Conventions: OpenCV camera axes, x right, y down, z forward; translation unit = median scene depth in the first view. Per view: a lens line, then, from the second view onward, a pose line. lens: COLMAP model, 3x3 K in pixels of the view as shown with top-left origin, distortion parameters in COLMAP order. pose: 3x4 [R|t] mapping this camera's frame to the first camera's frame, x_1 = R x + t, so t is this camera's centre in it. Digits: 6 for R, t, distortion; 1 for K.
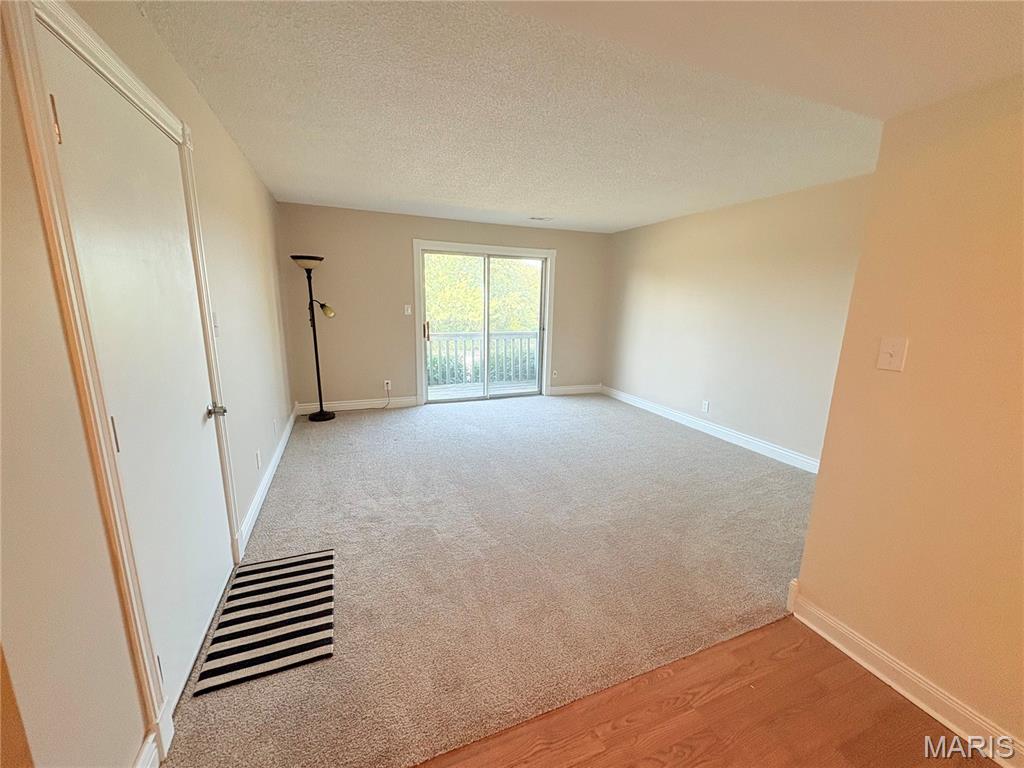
lens RADIAL K [[405.3, 0, 509.8], [0, 405.3, 384.6], [0, 0, 1]] dist [-0.000261, 0.000545]
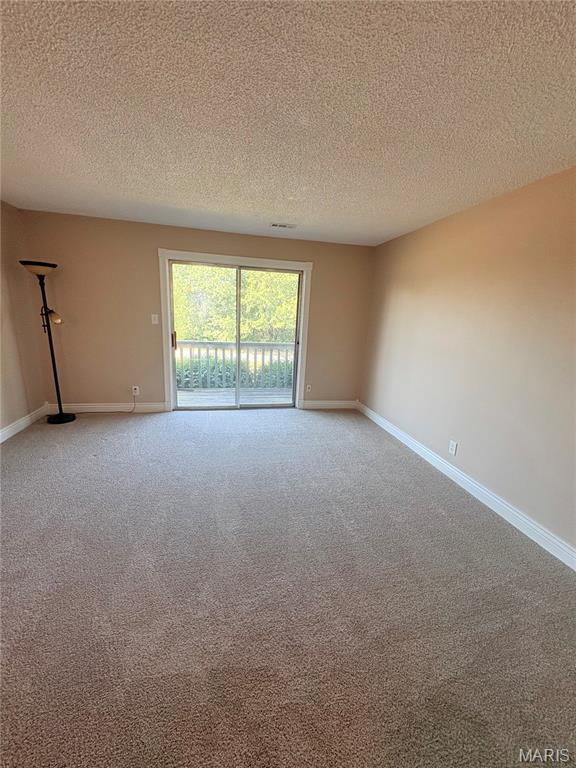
lens RADIAL K [[304.0, 0, 286.4], [0, 304.0, 384.0], [0, 0, 1]] dist [-0.000261, 0.000545]
pose [[0.984807, 0.067637, -0.159941, 0.206144], [-0.064192, 0.997583, 0.026611, -0.061494], [0.161354, -0.015940, 0.986768, 0.288694]]
